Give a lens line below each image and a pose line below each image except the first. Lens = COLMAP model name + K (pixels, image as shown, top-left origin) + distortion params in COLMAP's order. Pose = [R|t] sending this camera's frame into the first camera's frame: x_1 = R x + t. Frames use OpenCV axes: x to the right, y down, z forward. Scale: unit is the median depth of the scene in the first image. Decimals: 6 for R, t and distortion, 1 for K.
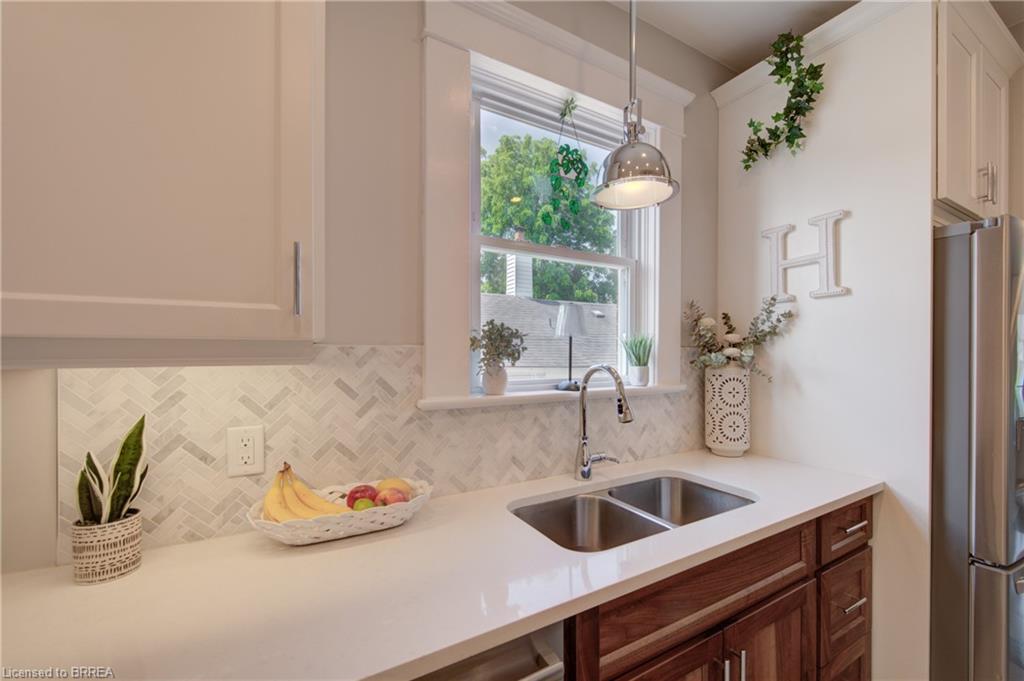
lens RADIAL K [[421.8, 0, 541.1], [0, 421.8, 354.5], [0, 0, 1]] dist [-0.000823, -0.000743]
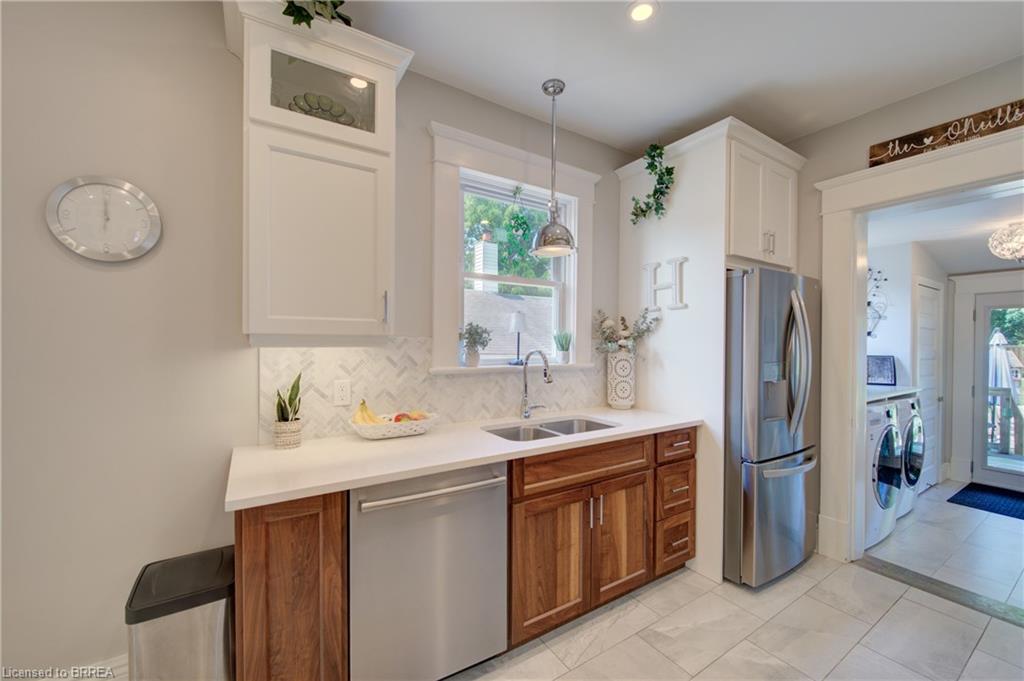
lens RADIAL K [[402.5, 0, 517.2], [0, 402.5, 345.5], [0, 0, 1]] dist [-0.000881, -0.000276]
pose [[0.999620, 0.005892, 0.026916, 0.023282], [-0.005985, 0.999976, 0.003363, 0.003310], [-0.026896, -0.003523, 0.999632, -0.559666]]
